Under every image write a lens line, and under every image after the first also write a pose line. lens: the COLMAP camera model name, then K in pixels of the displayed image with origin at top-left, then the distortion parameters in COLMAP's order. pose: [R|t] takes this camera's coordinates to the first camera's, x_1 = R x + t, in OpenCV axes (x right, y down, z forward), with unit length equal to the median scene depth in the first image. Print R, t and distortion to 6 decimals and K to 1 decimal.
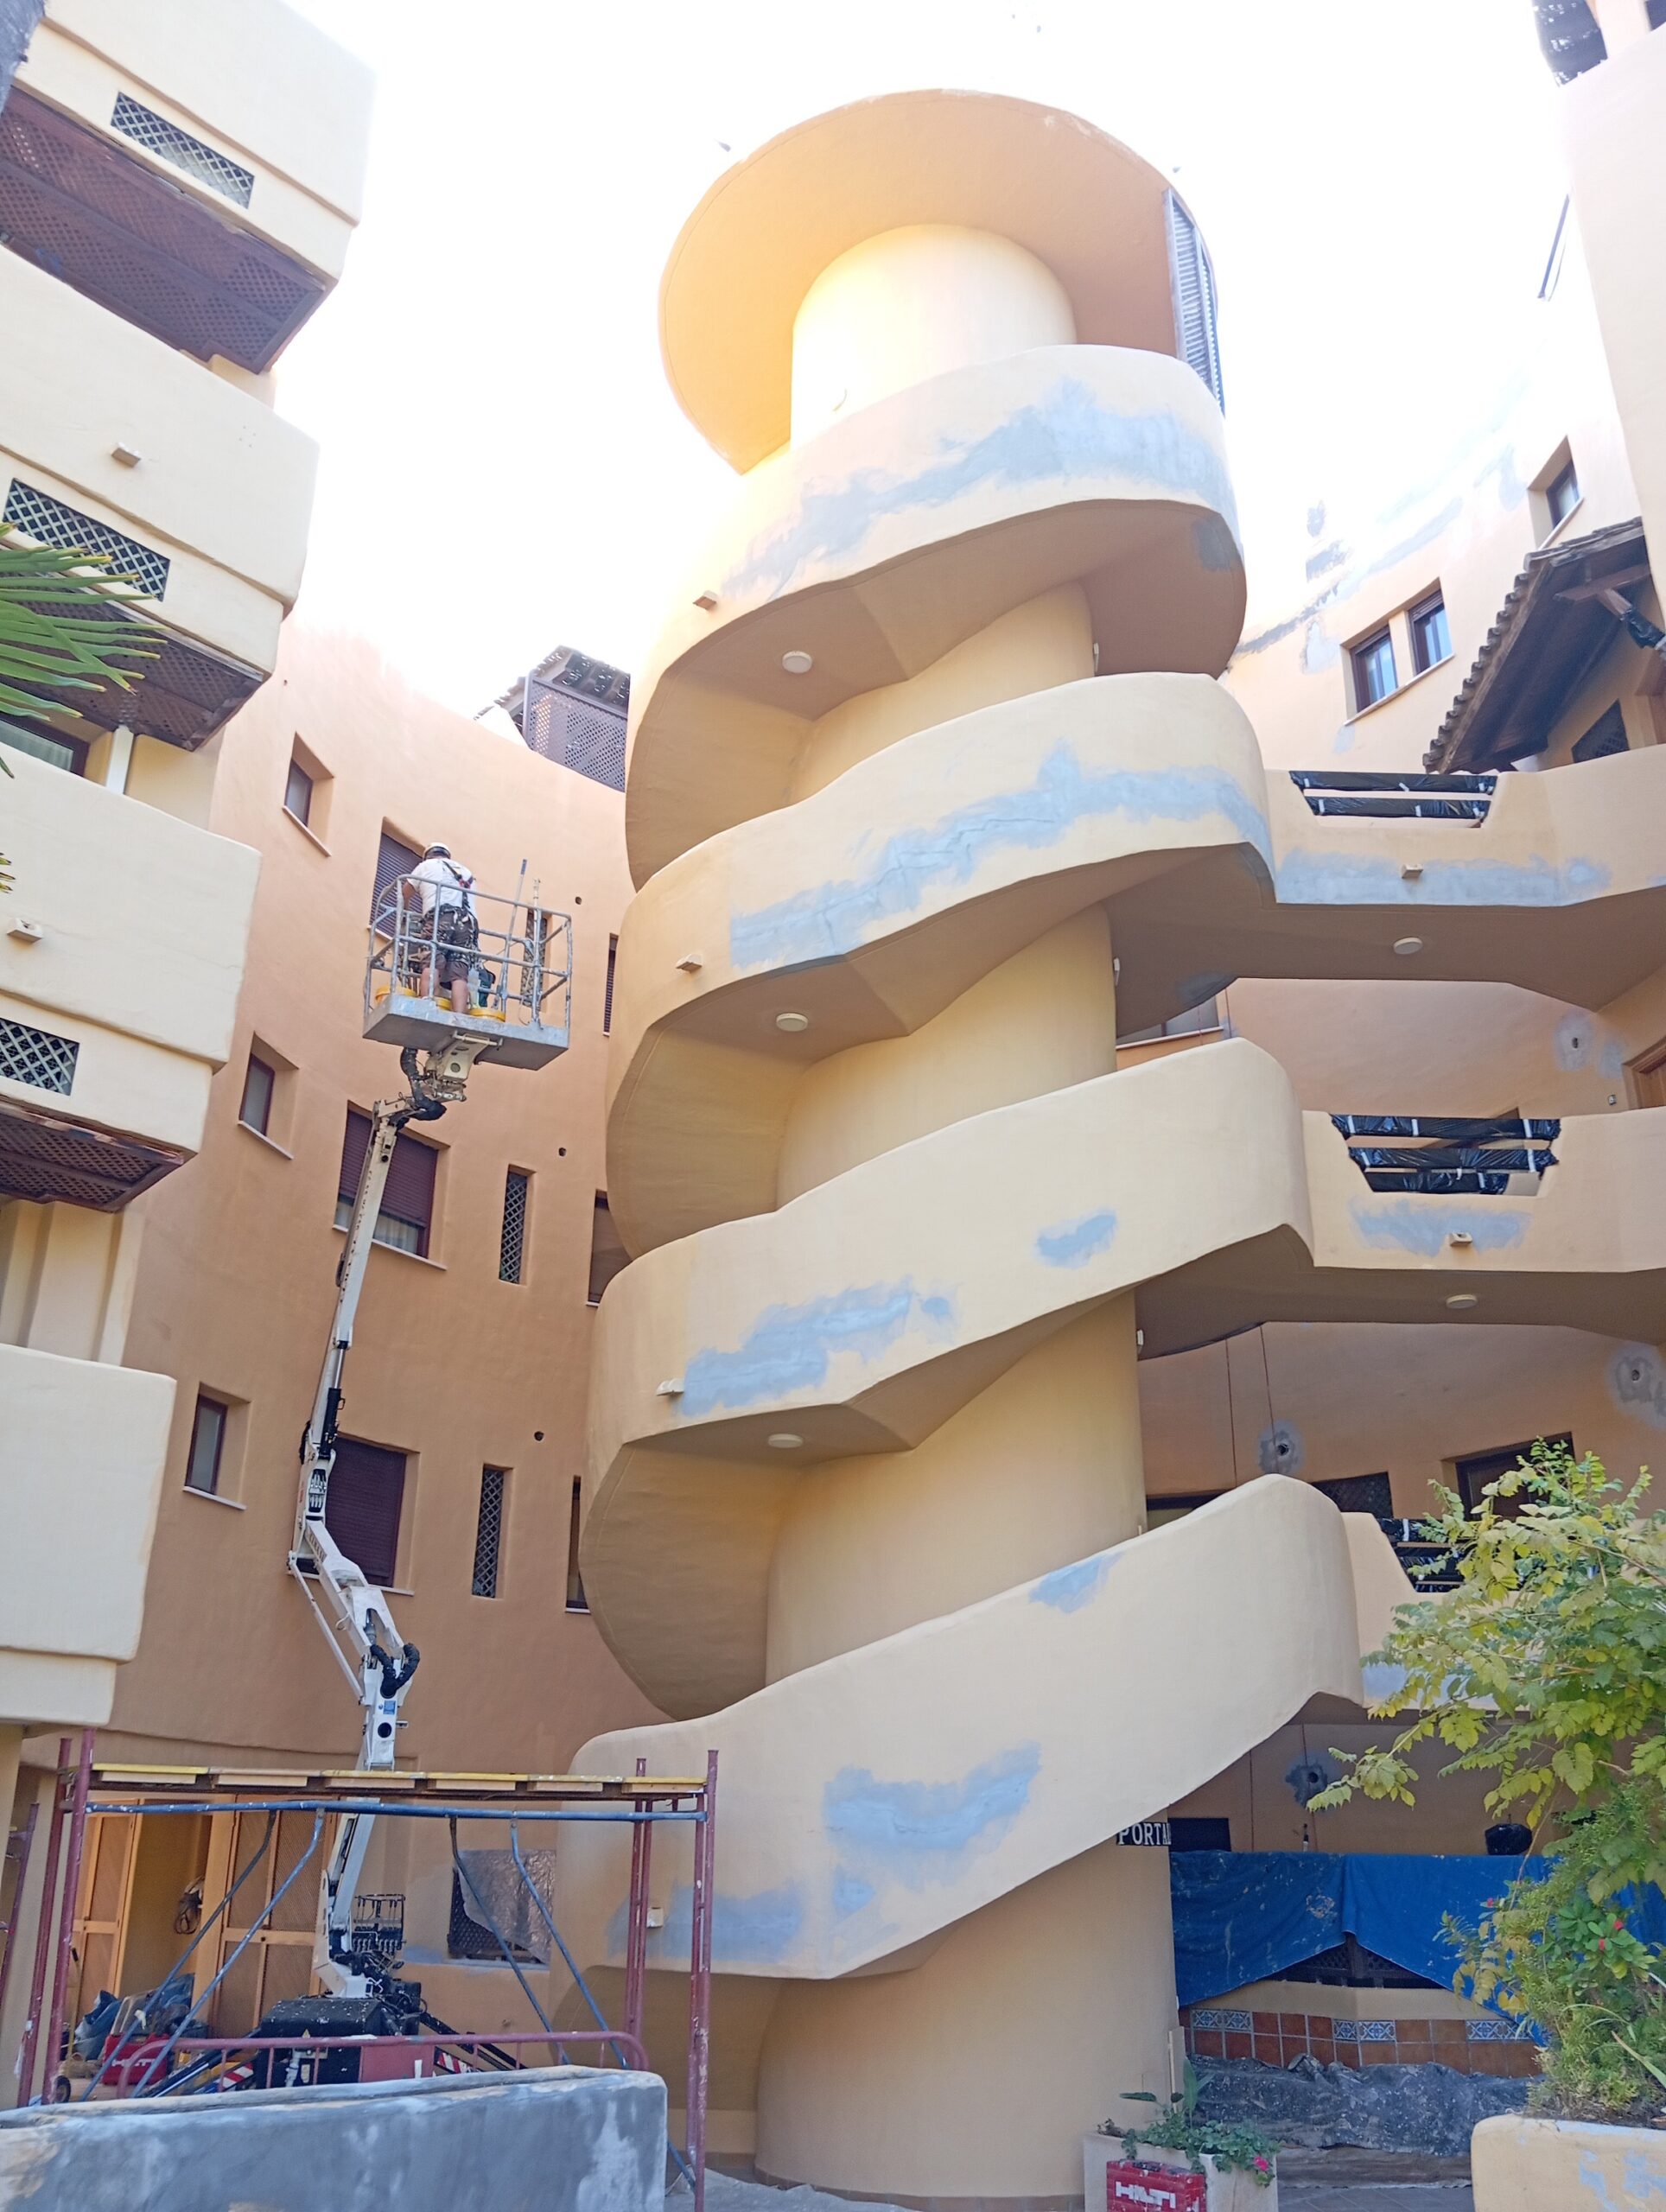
lens RADIAL K [[1828.3, 0, 830.0], [0, 1828.3, 1108.2], [0, 0, 1]] dist [0.001057, 0.004408]
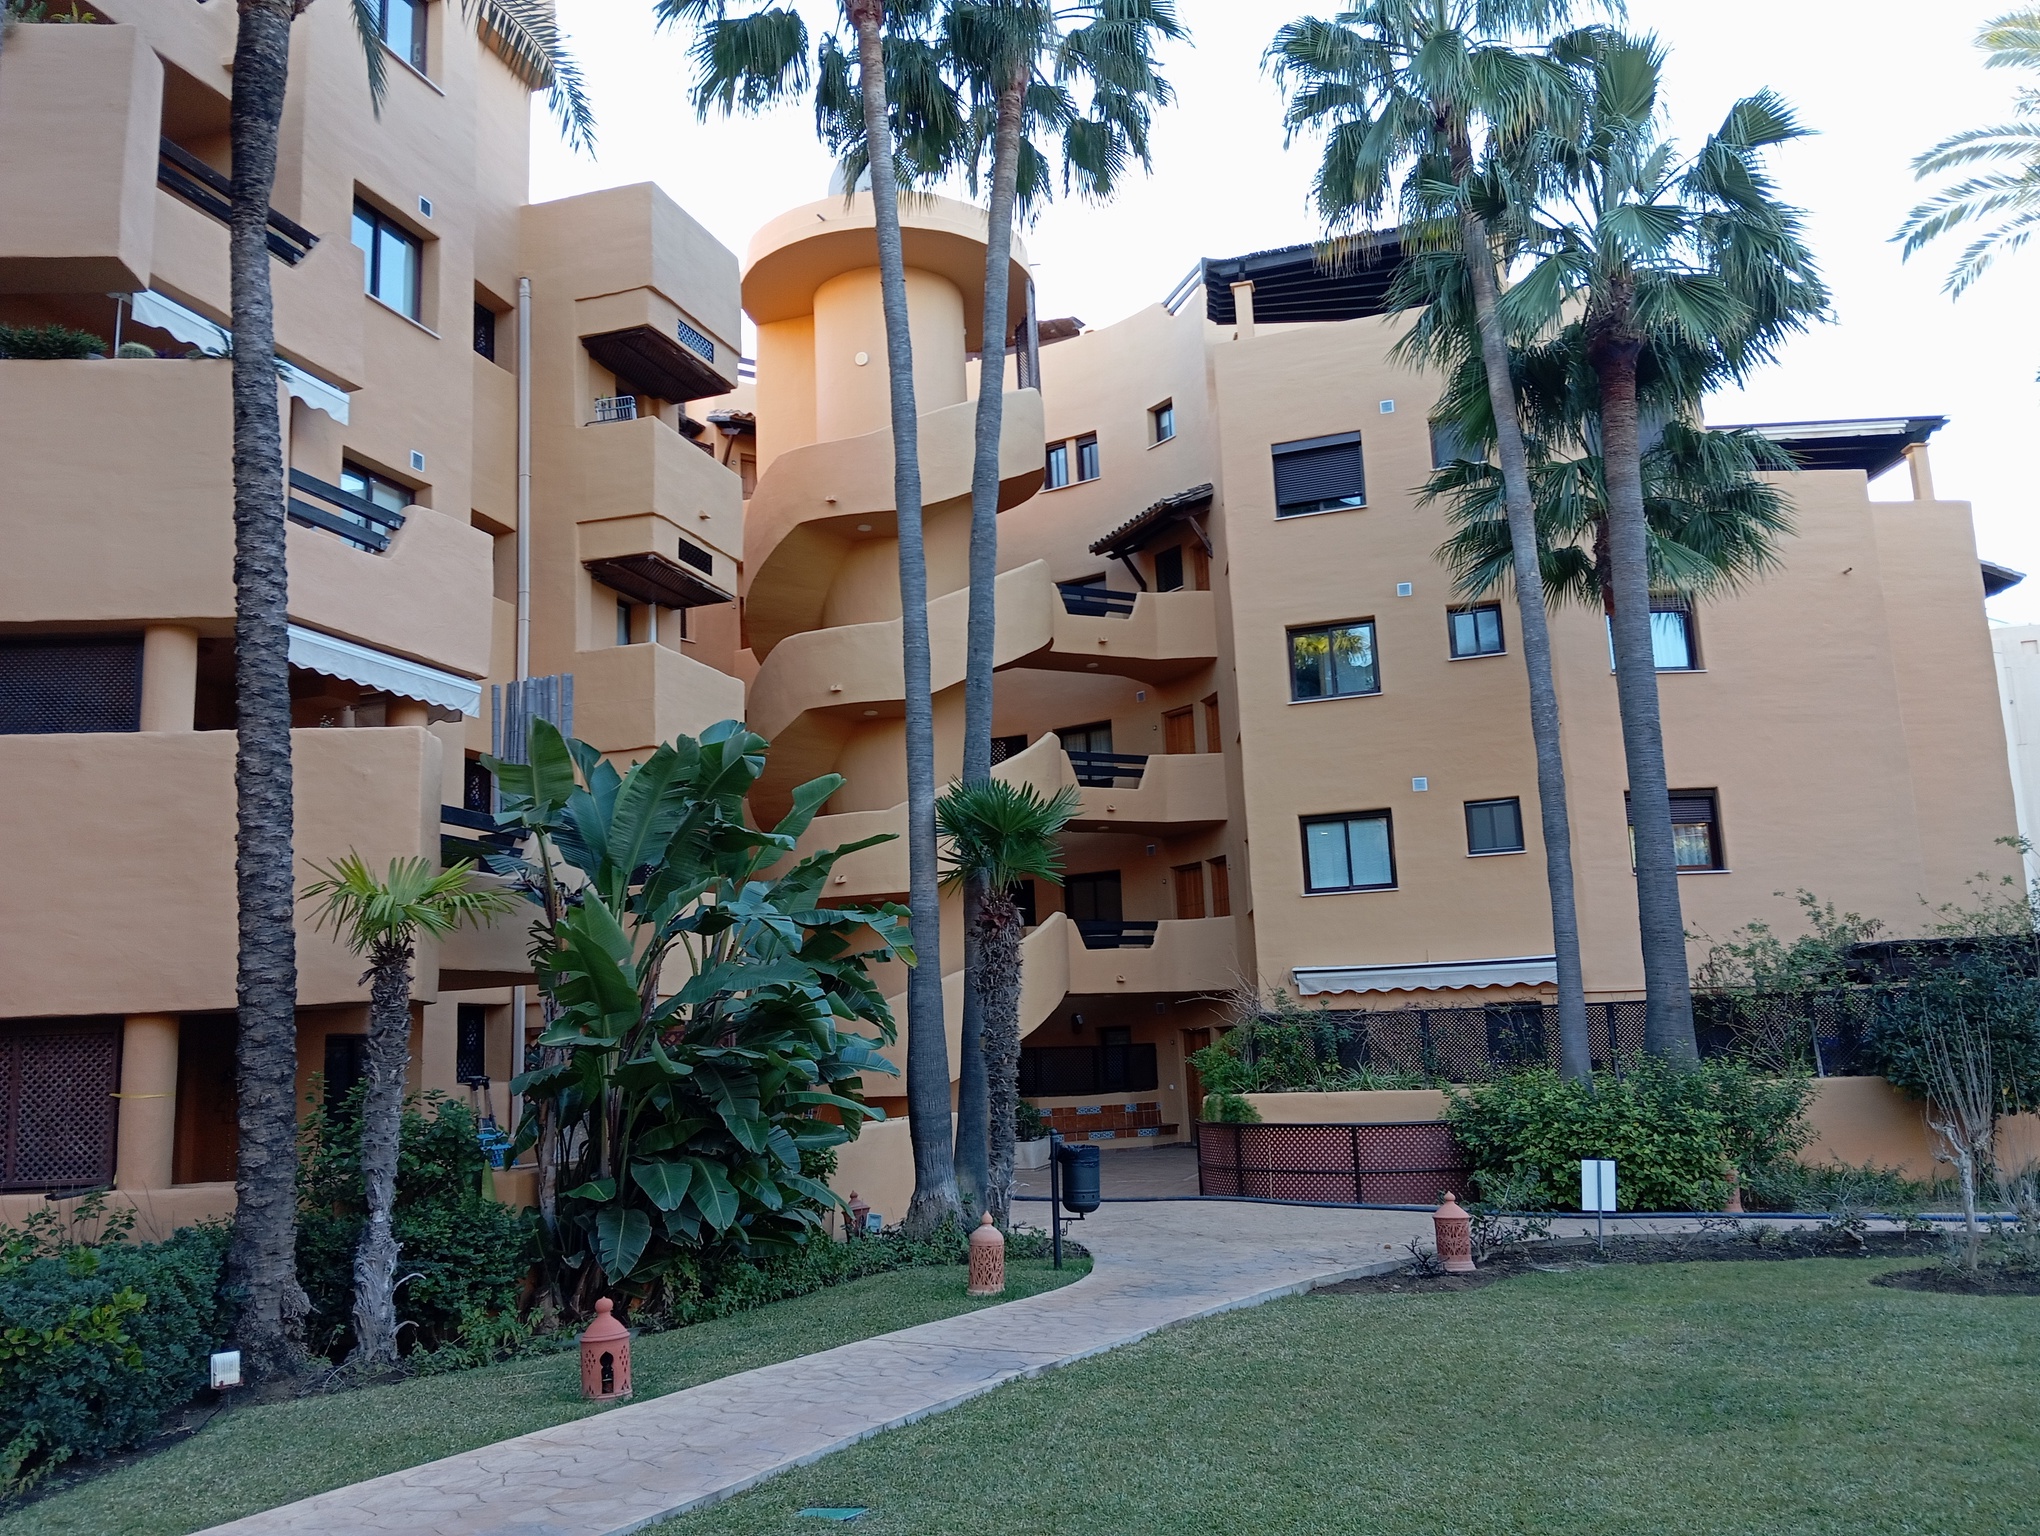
lens RADIAL K [[1686.1, 0, 1021.8], [0, 1686.1, 766.5], [0, 0, 1]] dist [0.001057, 0.004408]
pose [[0.898757, 0.043185, 0.436315, -0.847960], [-0.136661, 0.973155, 0.185187, -0.444701], [-0.416605, -0.226065, 0.880531, -1.055017]]
